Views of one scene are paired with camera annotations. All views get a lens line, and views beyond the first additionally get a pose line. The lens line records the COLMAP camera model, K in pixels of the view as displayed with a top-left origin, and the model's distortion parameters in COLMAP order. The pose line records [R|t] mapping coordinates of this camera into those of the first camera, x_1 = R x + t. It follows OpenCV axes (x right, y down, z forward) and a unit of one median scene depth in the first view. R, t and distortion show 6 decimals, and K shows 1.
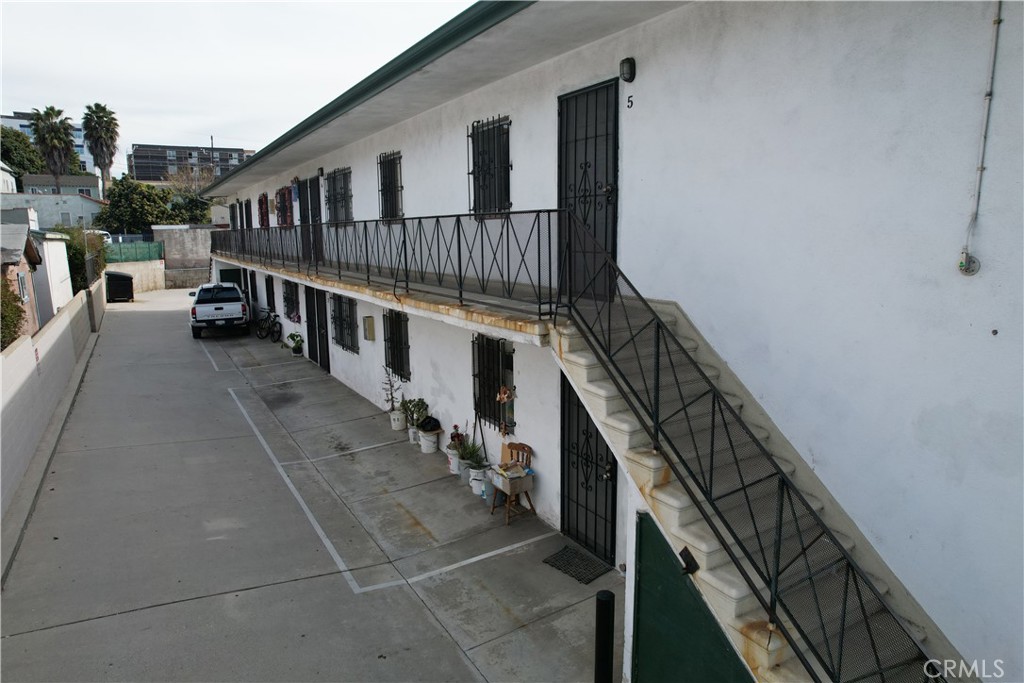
lens RADIAL K [[643.9, 0, 512.0], [0, 643.9, 341.5], [0, 0, 1]] dist [0.003304, 0.004548]
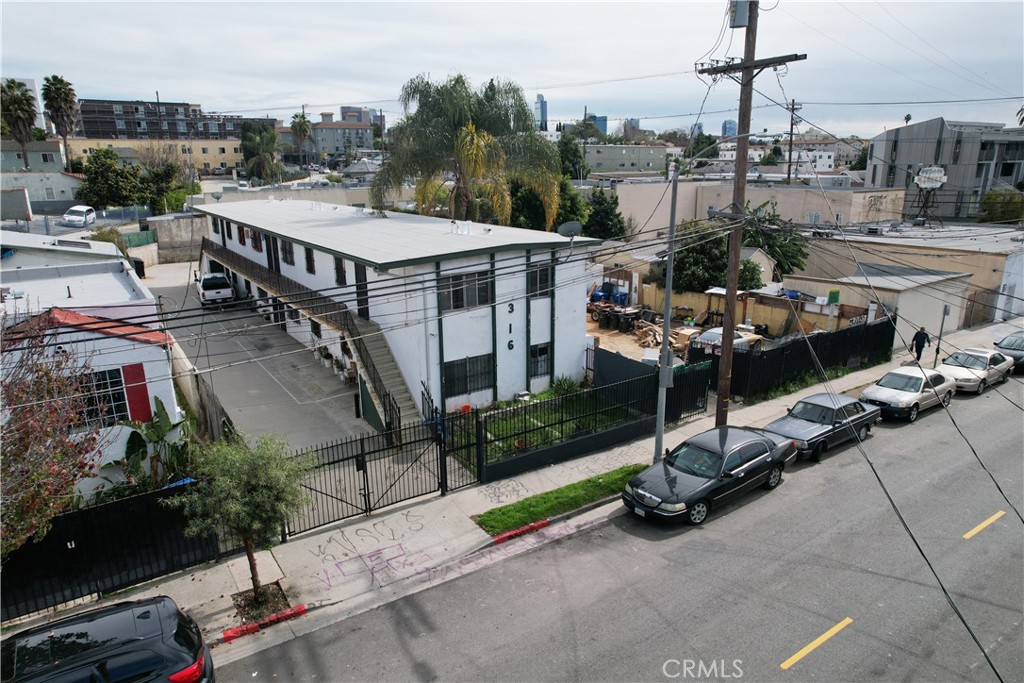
lens RADIAL K [[643.9, 0, 512.0], [0, 643.9, 341.5], [0, 0, 1]] dist [0.003304, 0.004548]
pose [[0.997616, -0.023797, 0.064783, 0.119439], [0.016739, 0.994076, 0.107387, -0.052692], [-0.066955, -0.106046, 0.992104, -0.433911]]
